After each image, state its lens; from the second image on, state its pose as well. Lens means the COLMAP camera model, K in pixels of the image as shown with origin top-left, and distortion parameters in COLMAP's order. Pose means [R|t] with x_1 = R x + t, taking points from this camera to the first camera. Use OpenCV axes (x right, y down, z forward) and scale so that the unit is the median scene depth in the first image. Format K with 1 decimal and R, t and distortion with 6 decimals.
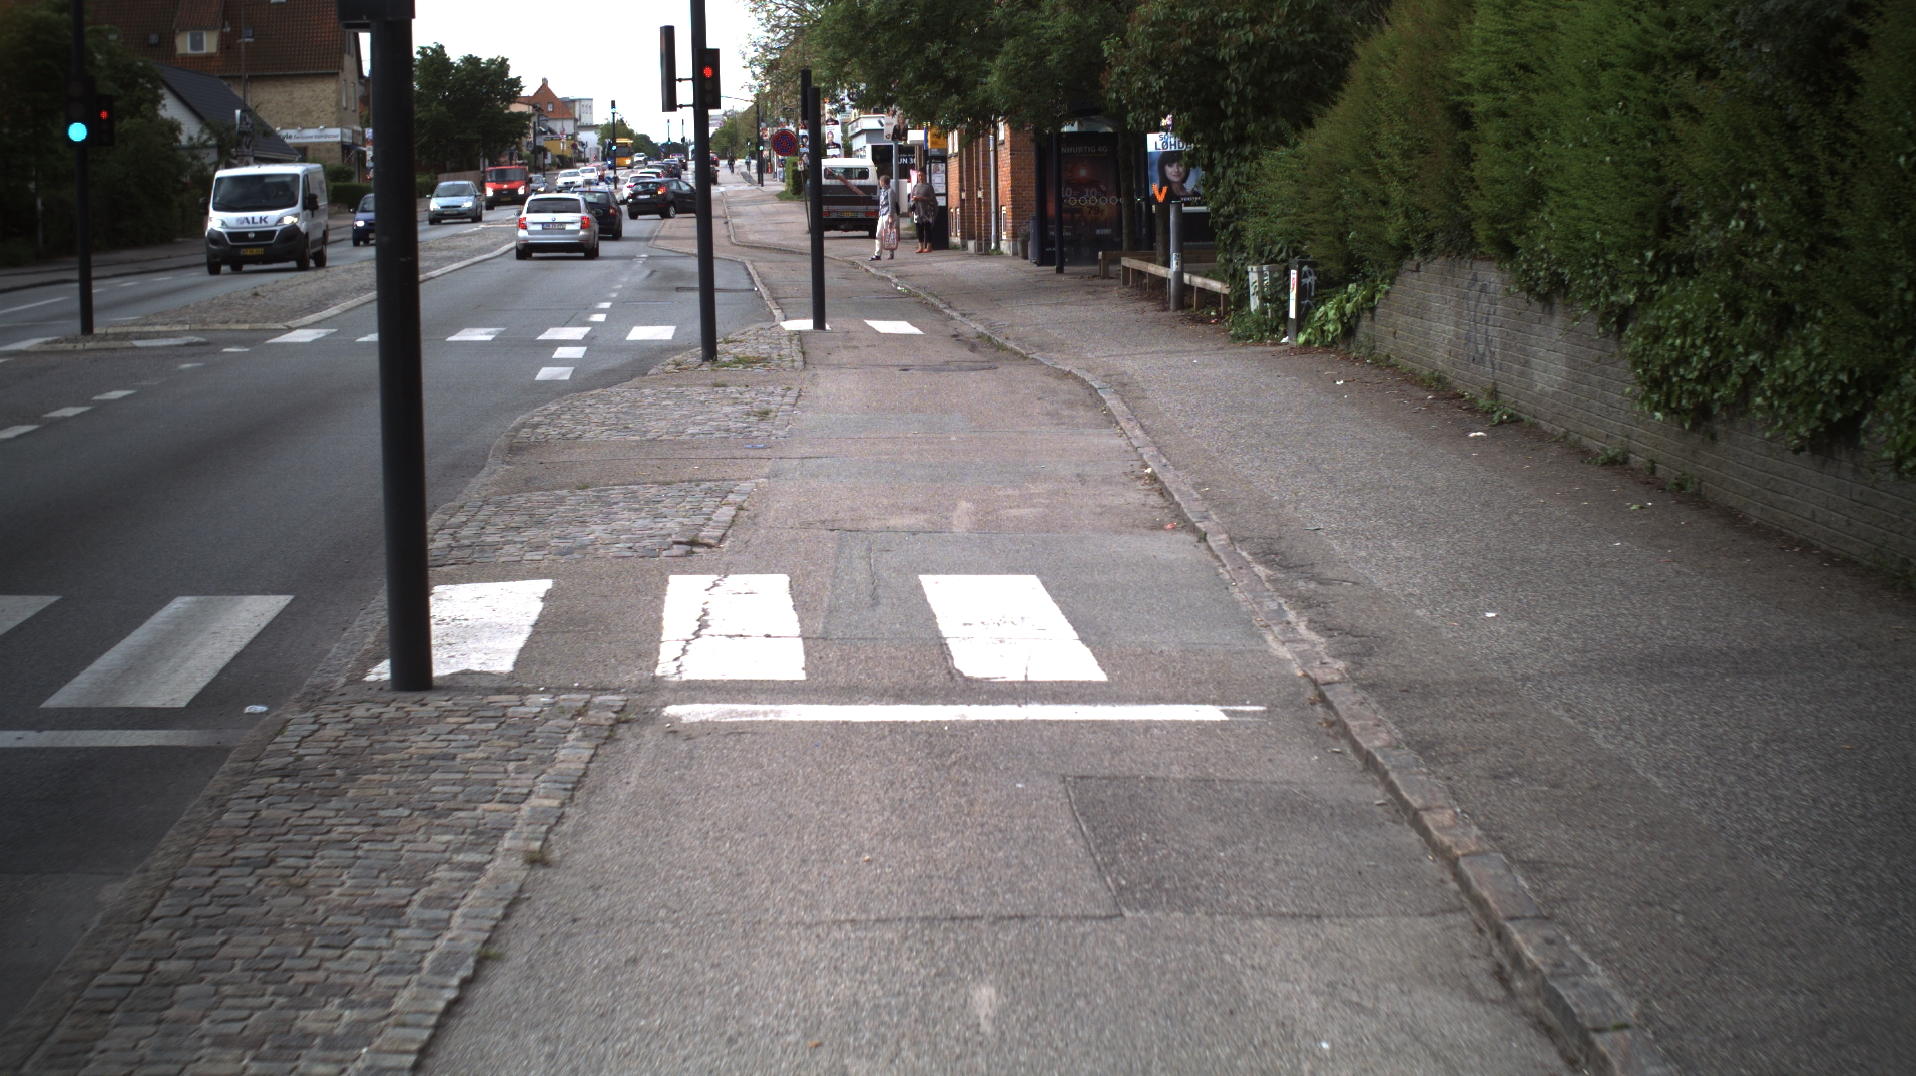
lens RADIAL K [[3398.0, 0, 958.0], [0, 3398.0, 538.0], [0, 0, 1]] dist [-0.293655, 0.328544]
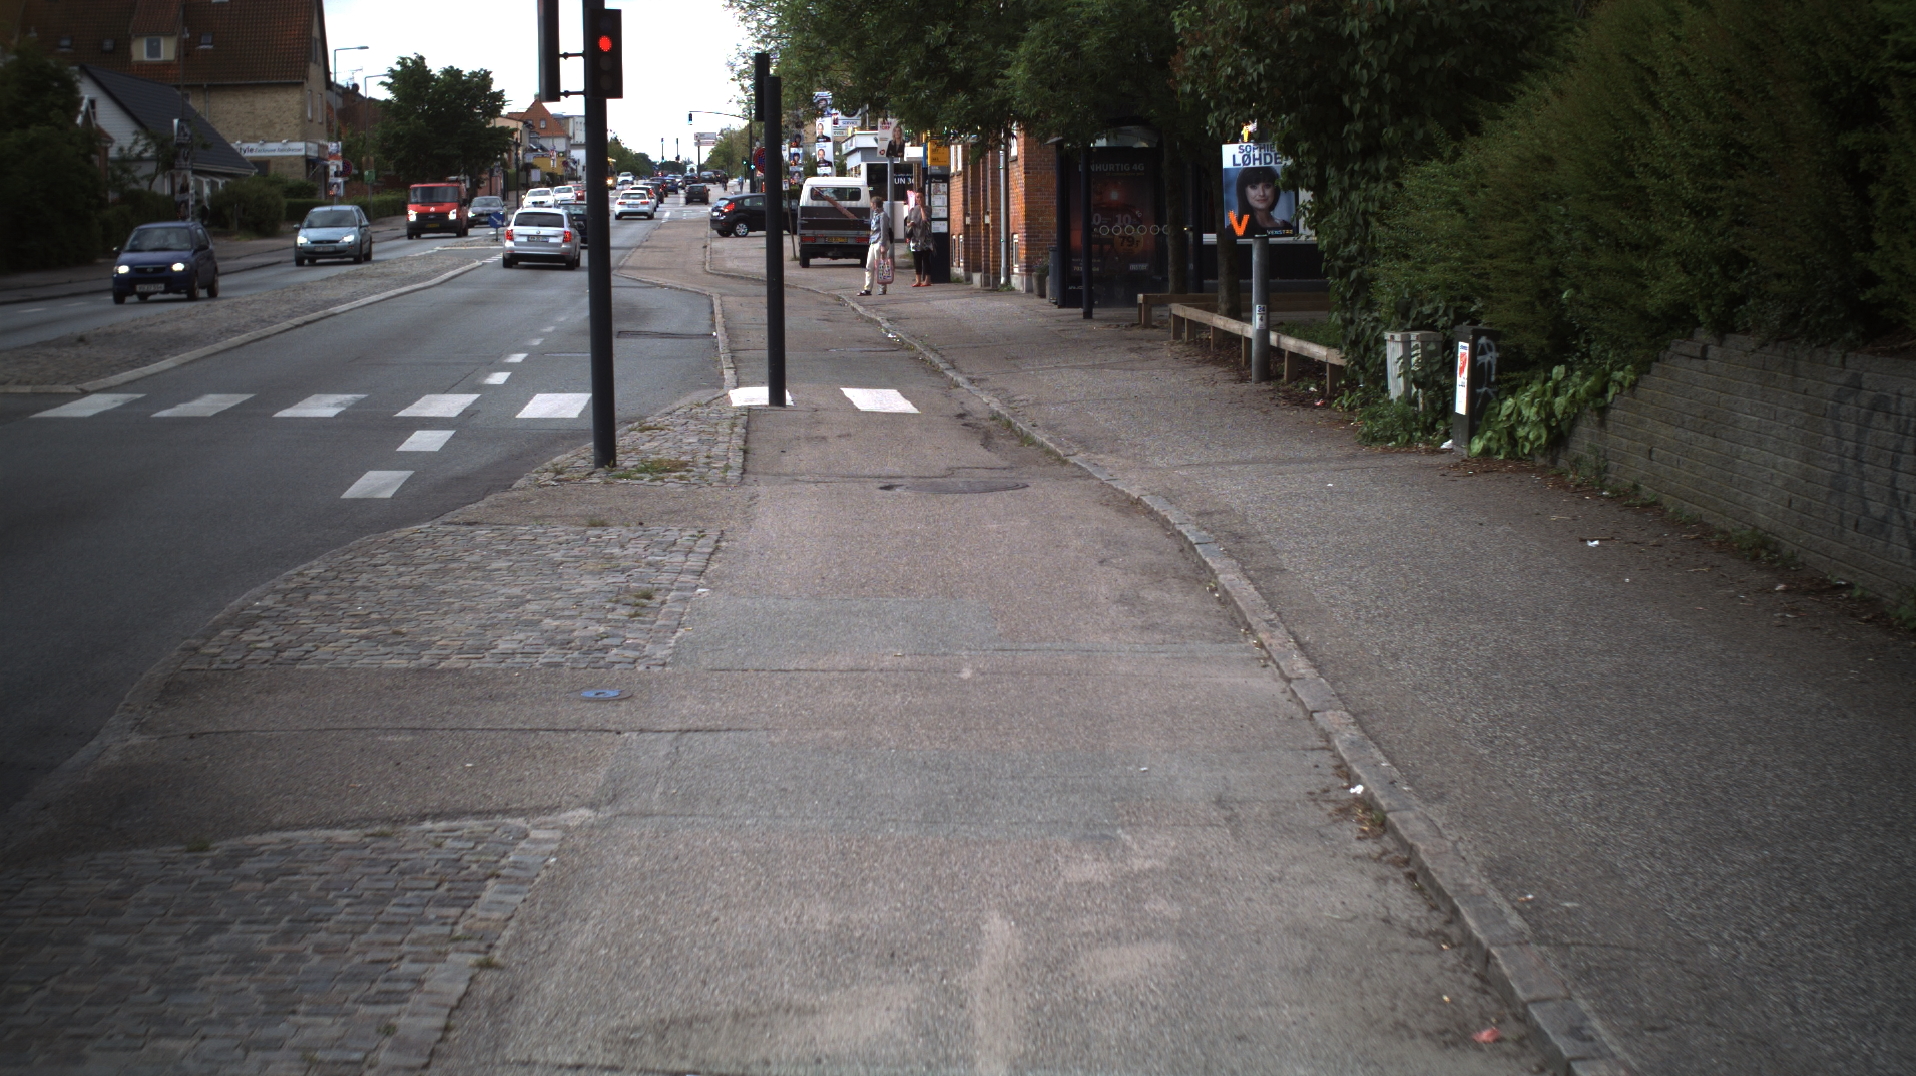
lens RADIAL K [[3398.0, 0, 958.0], [0, 3398.0, 538.0], [0, 0, 1]] dist [-0.293655, 0.328544]
pose [[0.999964, 0.008428, 0.000898, -0.001952], [-0.008422, 0.999945, -0.006326, -0.027544], [-0.000951, 0.006318, 0.999980, 0.255839]]
